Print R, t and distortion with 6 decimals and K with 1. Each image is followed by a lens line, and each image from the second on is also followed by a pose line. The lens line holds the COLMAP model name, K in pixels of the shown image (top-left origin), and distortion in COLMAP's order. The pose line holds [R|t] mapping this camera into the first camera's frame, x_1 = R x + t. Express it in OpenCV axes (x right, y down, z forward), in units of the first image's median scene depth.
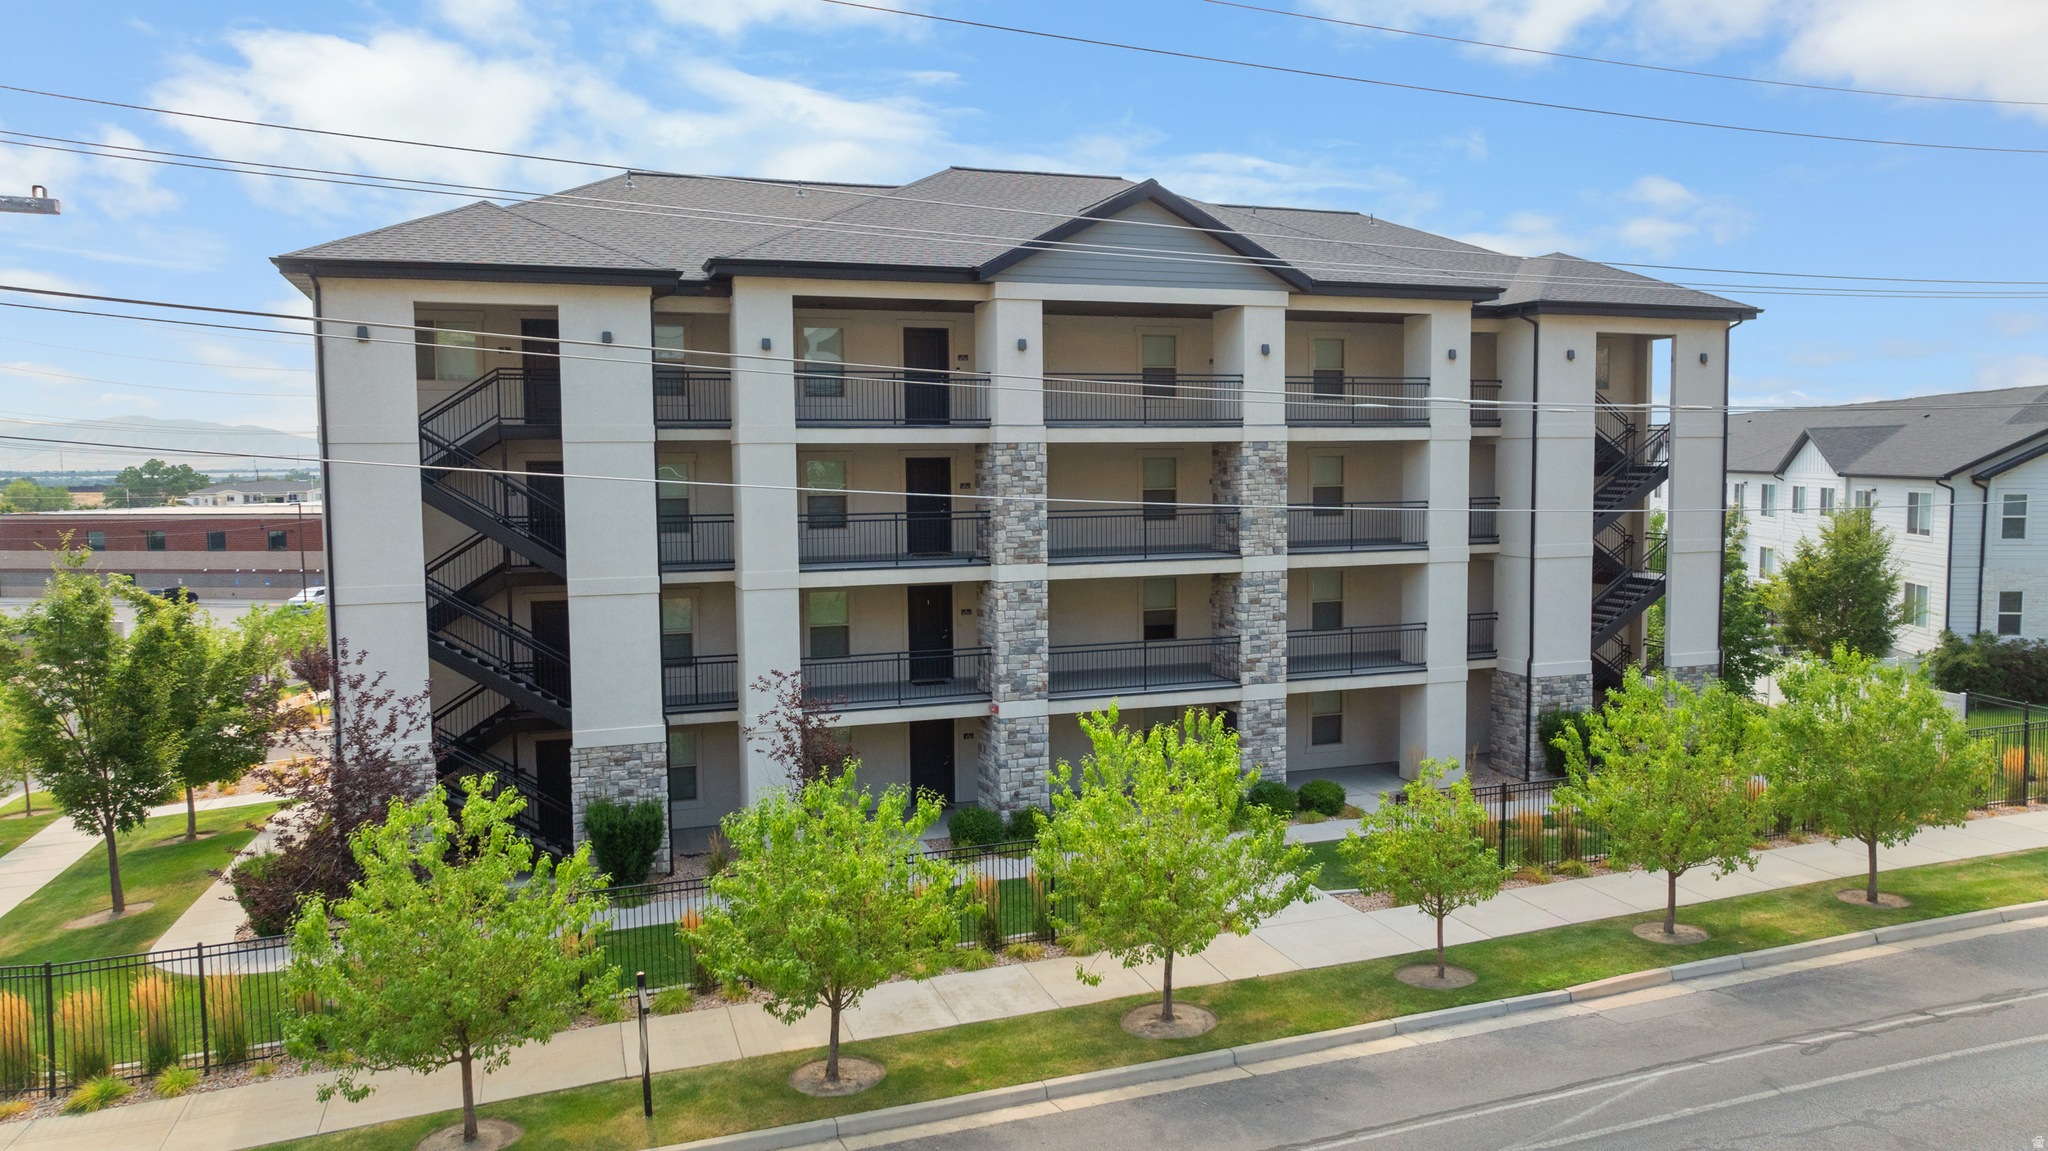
lens RADIAL K [[1421.7, 0, 1024.0], [0, 1421.7, 575.5], [0, 0, 1]] dist [0.000805, -0.001753]
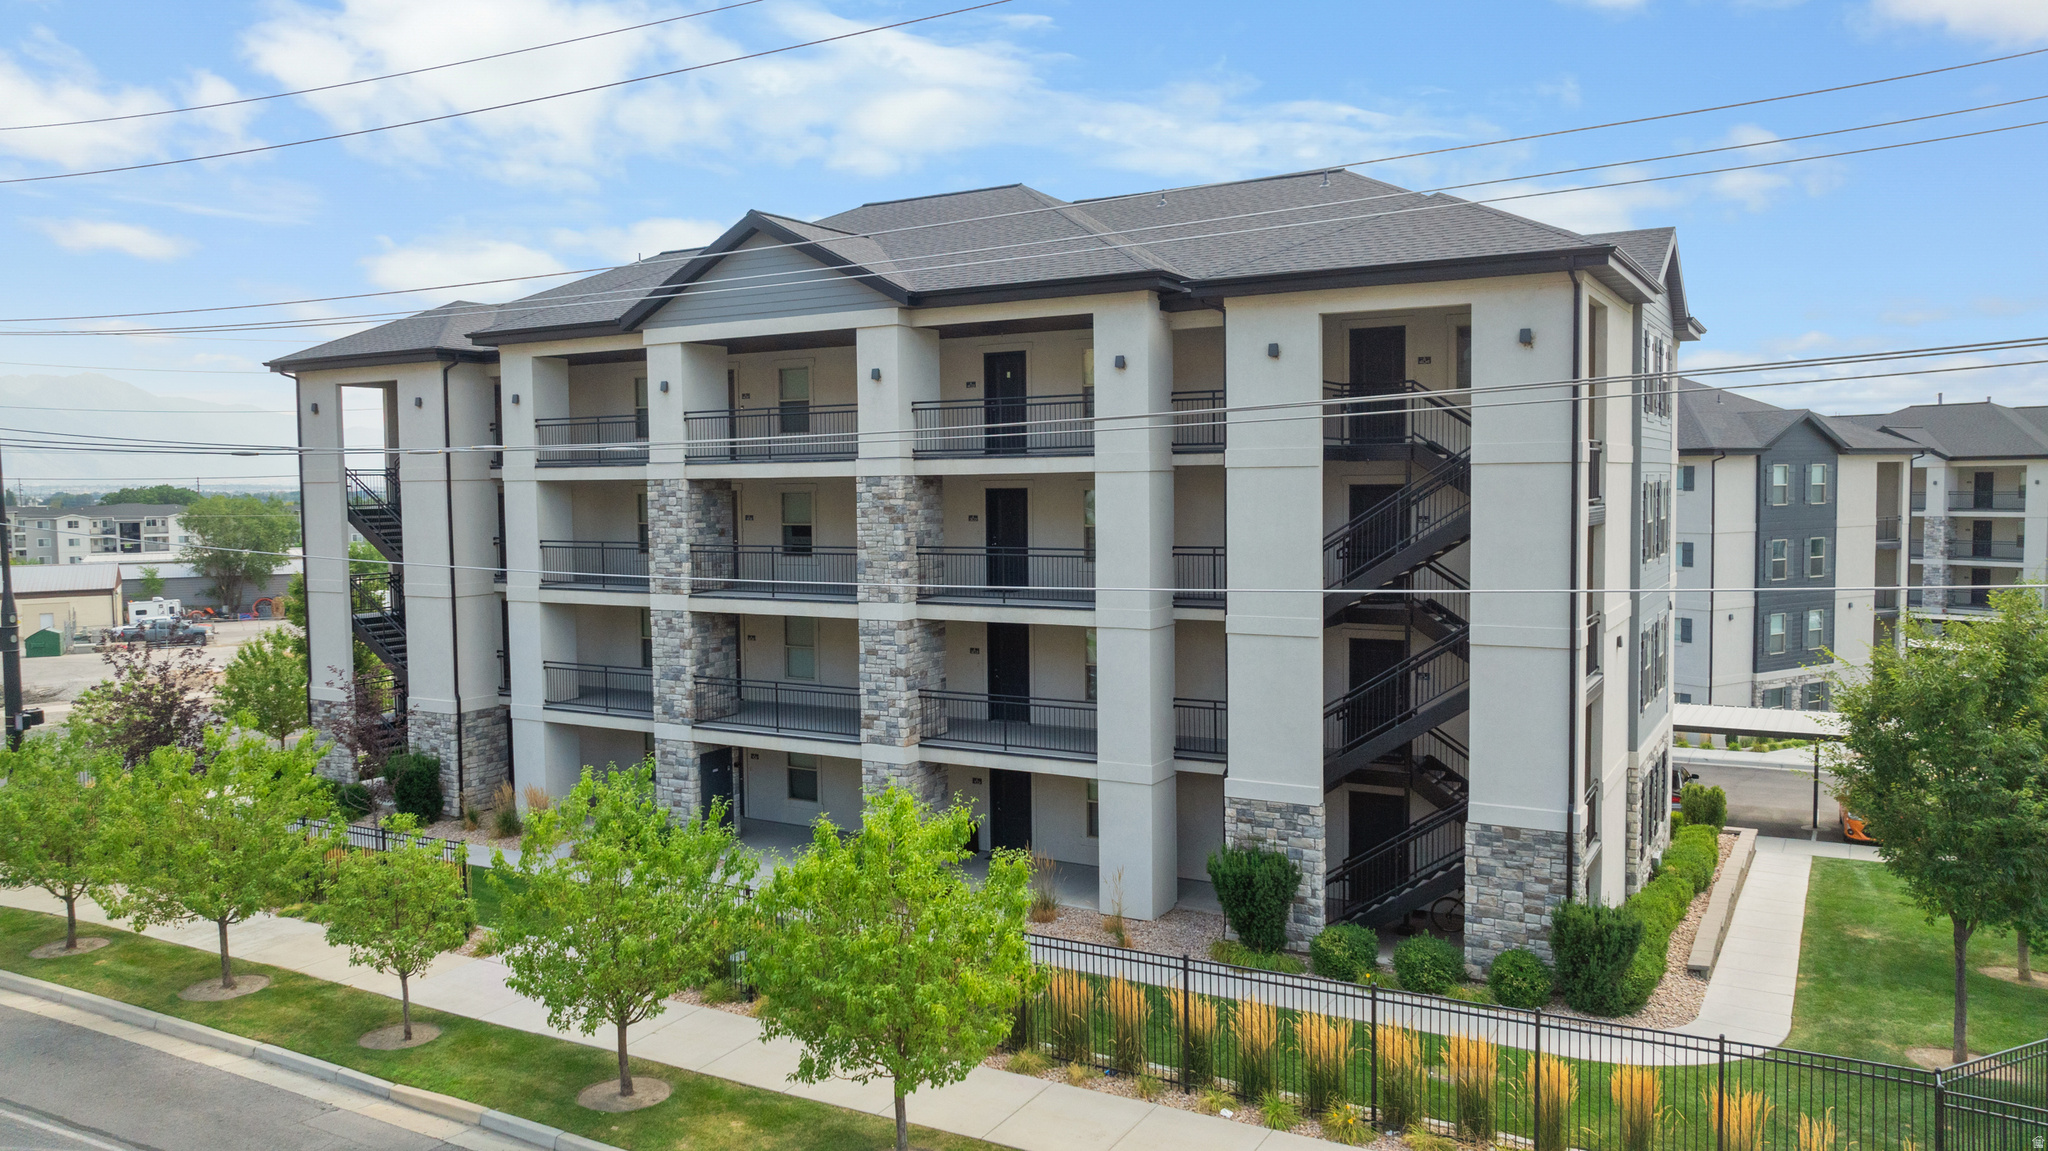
lens RADIAL K [[1455.3, 0, 1024.0], [0, 1455.3, 575.5], [0, 0, 1]] dist [0.003817, -0.000989]
pose [[0.641906, 0.054327, -0.764856, 0.937287], [-0.052505, 0.998260, 0.026841, -0.061051], [0.764984, 0.022929, 0.643641, 0.479092]]
